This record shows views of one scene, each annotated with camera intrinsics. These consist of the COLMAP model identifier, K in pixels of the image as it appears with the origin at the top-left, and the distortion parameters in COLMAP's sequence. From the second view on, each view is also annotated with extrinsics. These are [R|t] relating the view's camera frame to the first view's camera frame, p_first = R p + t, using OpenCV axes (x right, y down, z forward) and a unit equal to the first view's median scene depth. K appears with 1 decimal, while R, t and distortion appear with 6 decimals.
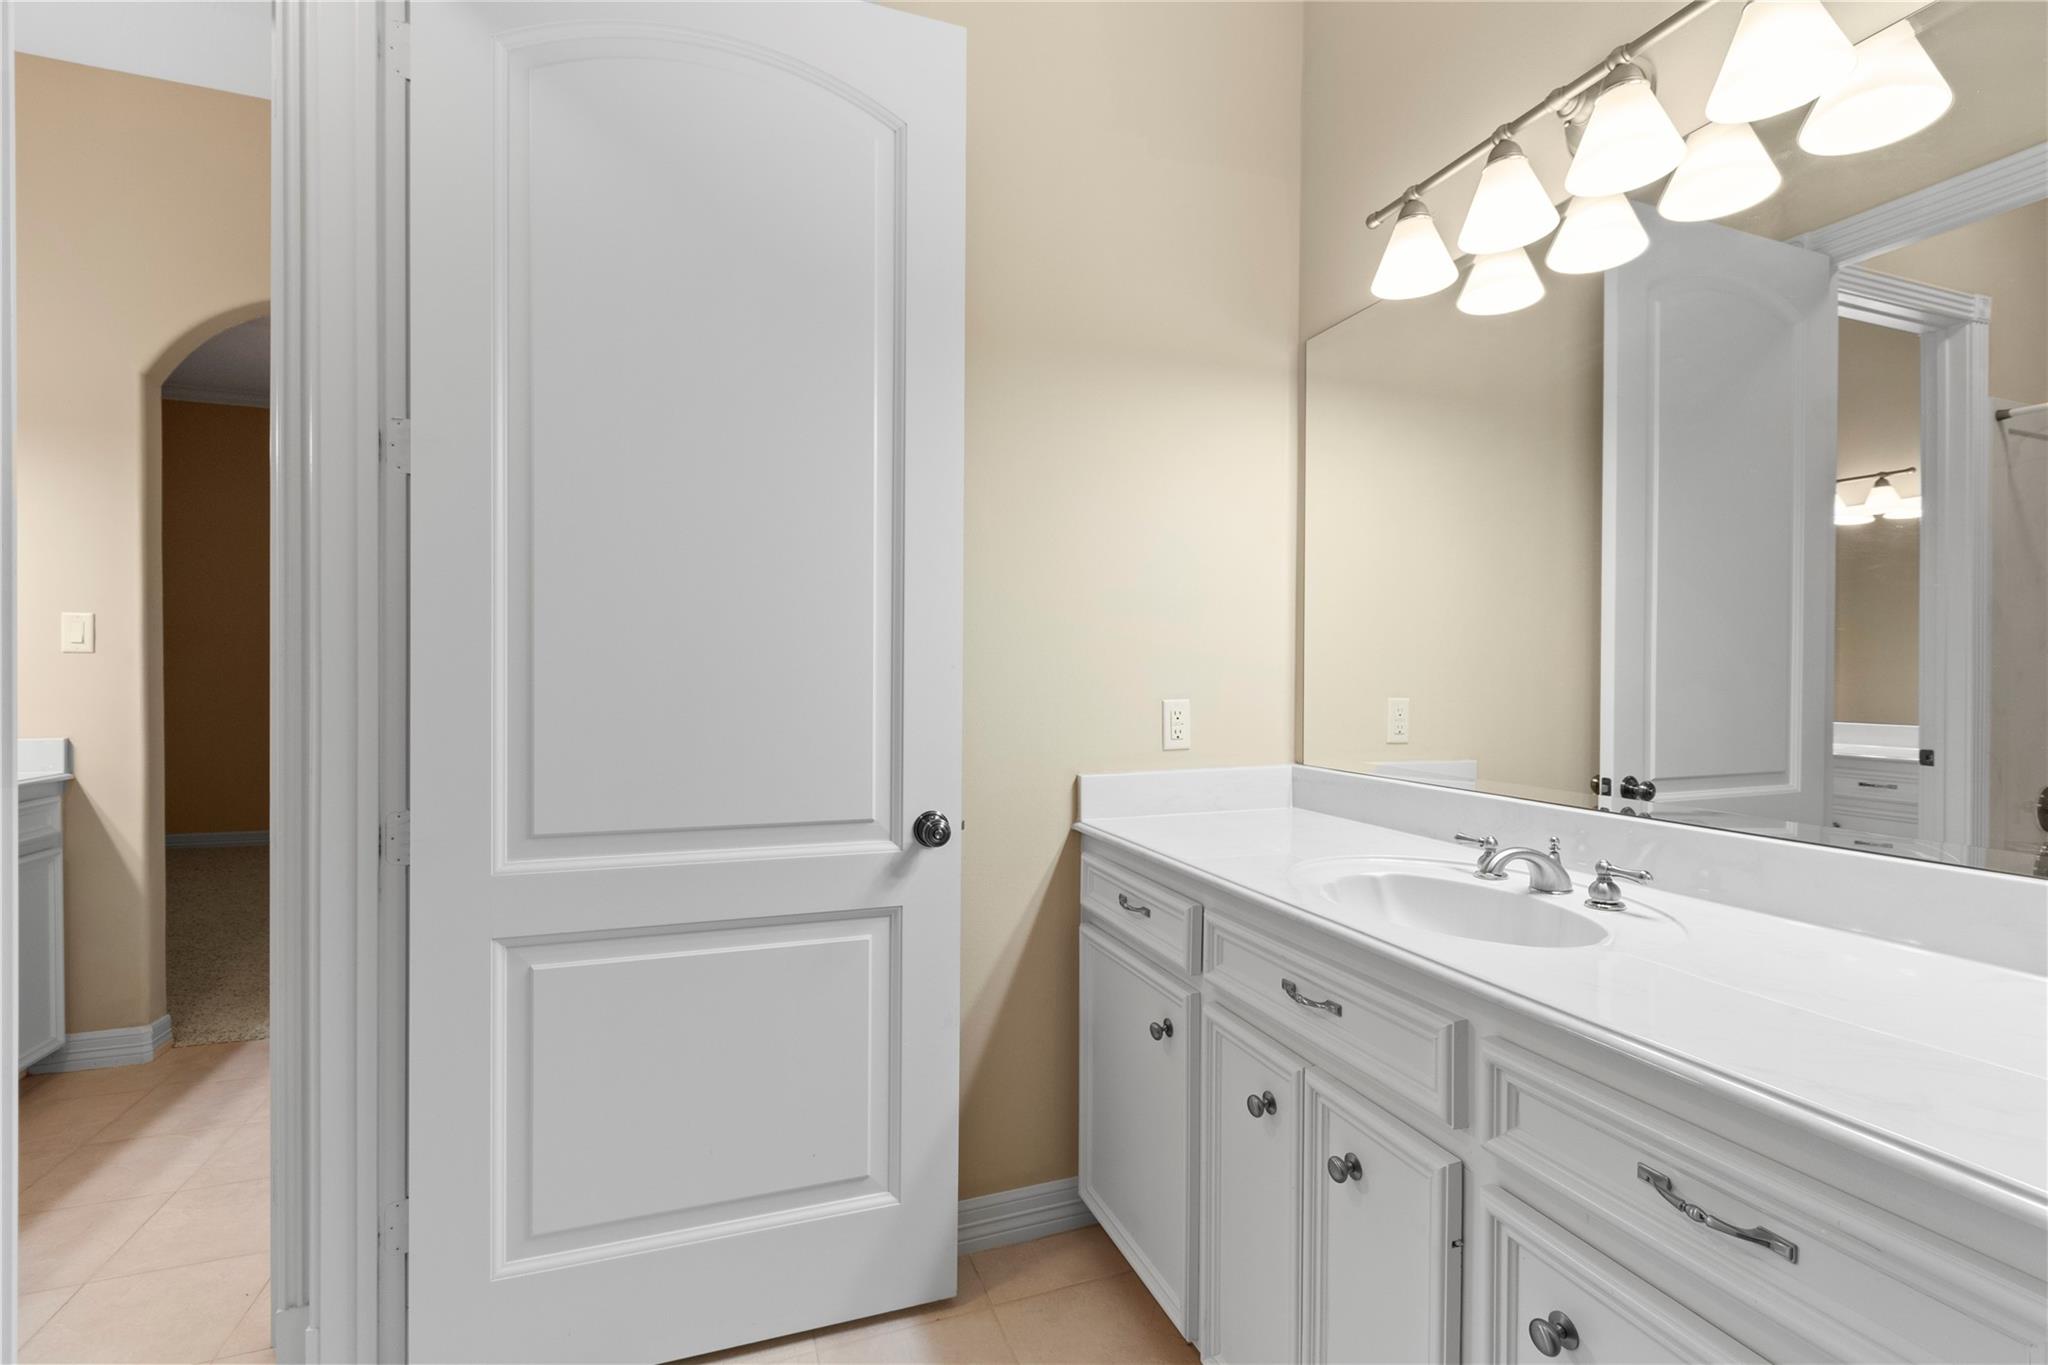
lens RADIAL K [[904.0, 0, 1023.0], [0, 904.0, 676.5], [0, 0, 1]] dist [0.004496, 0.000191]
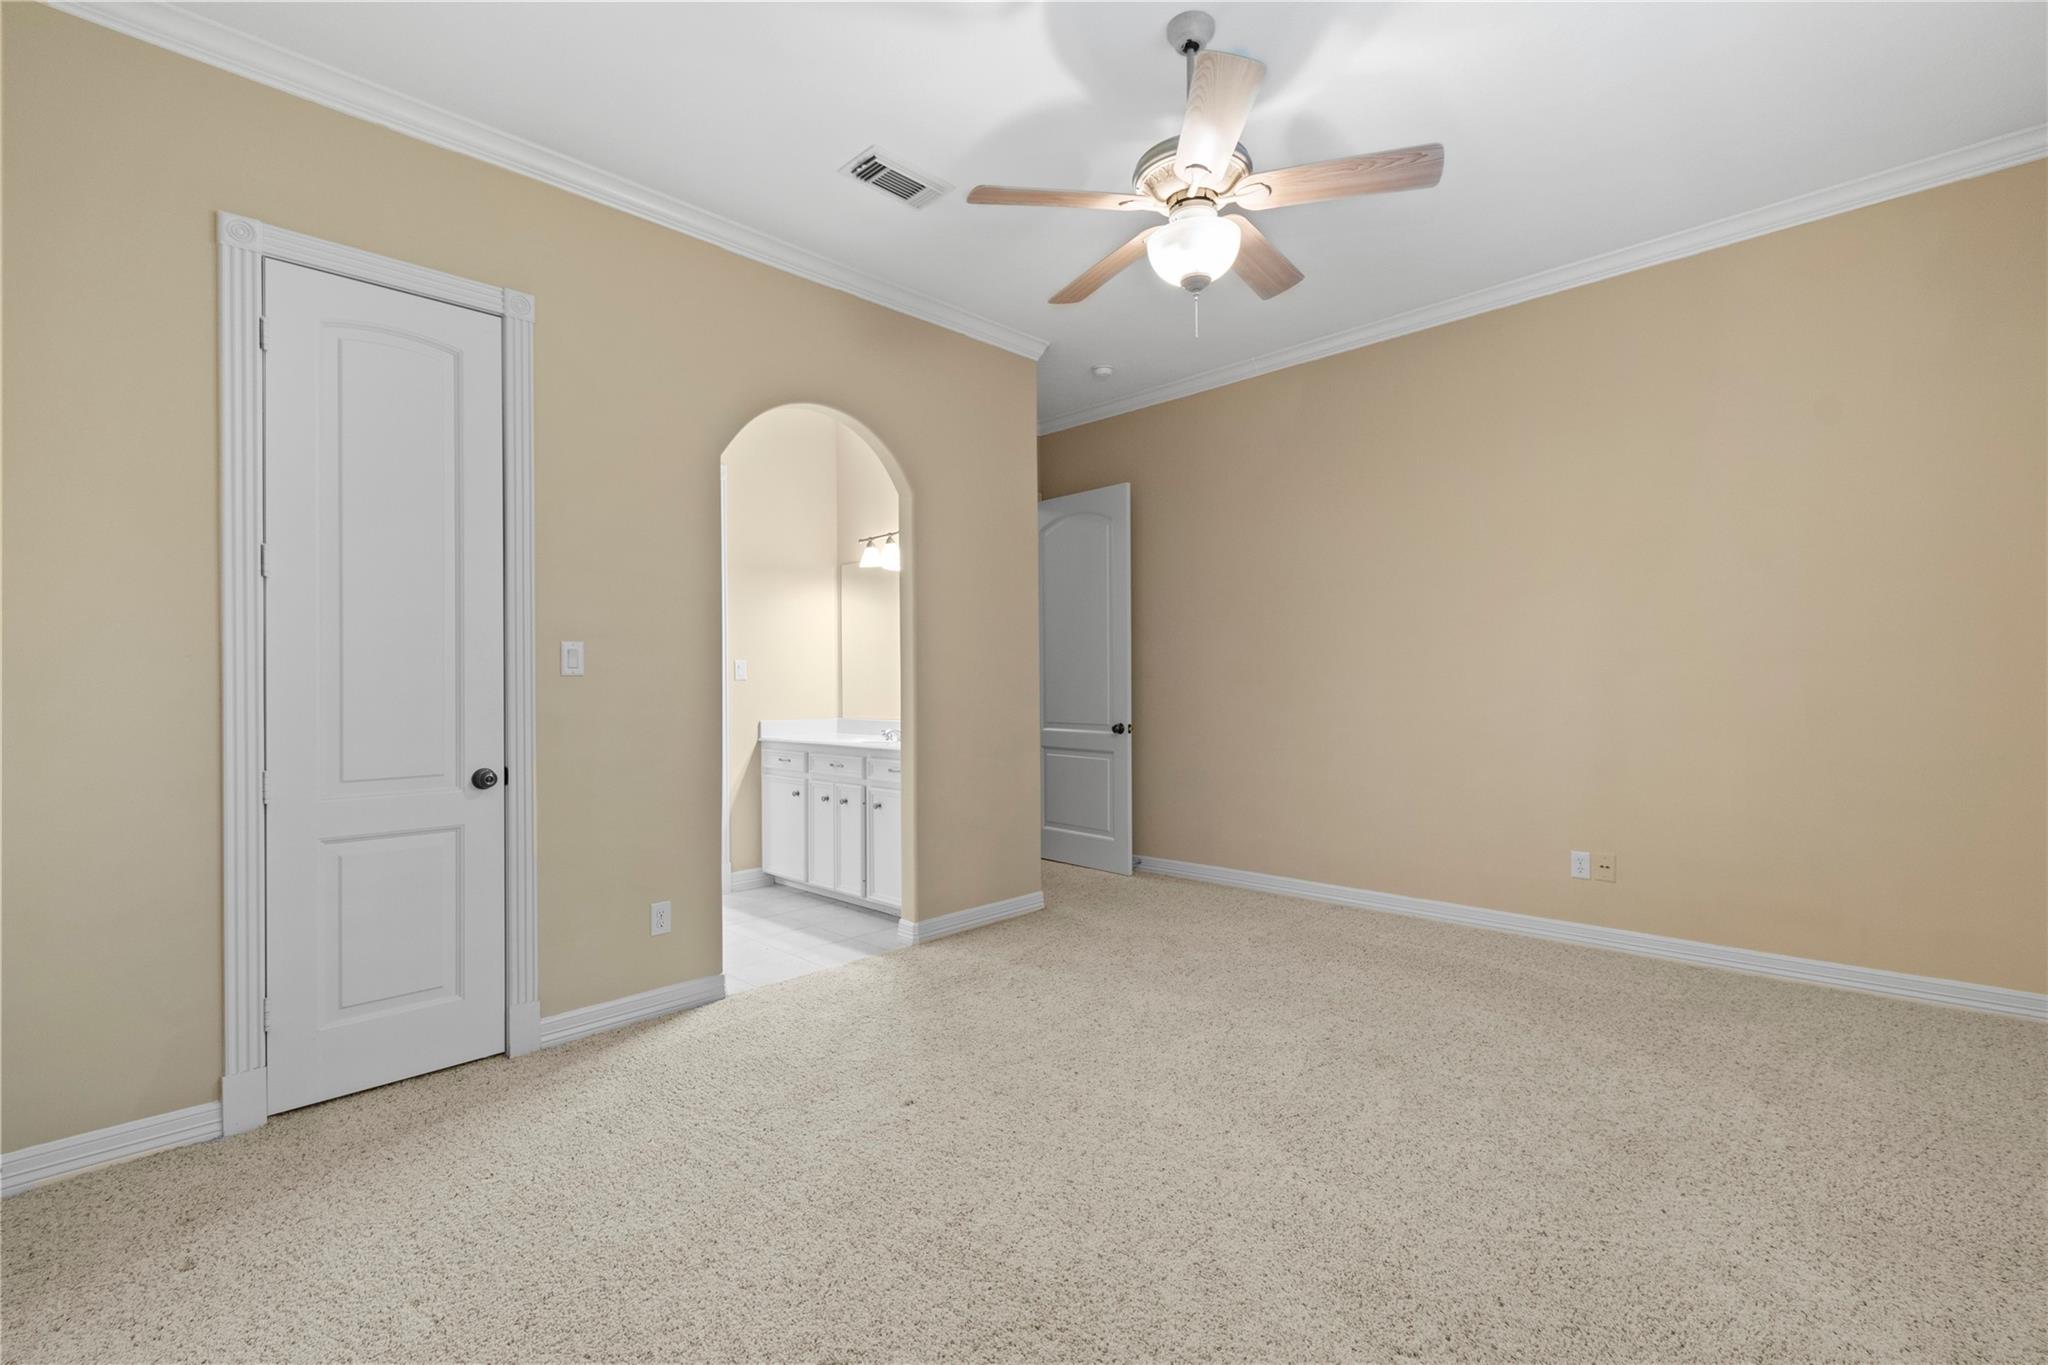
lens RADIAL K [[904.0, 0, 1029.5], [0, 904.0, 682.6], [0, 0, 1]] dist [0.004496, 0.000191]
pose [[0.897927, -0.006859, 0.440092, -0.568318], [0.011283, 0.999909, -0.007436, 0.023187], [-0.440000, 0.011642, 0.897922, -2.504430]]
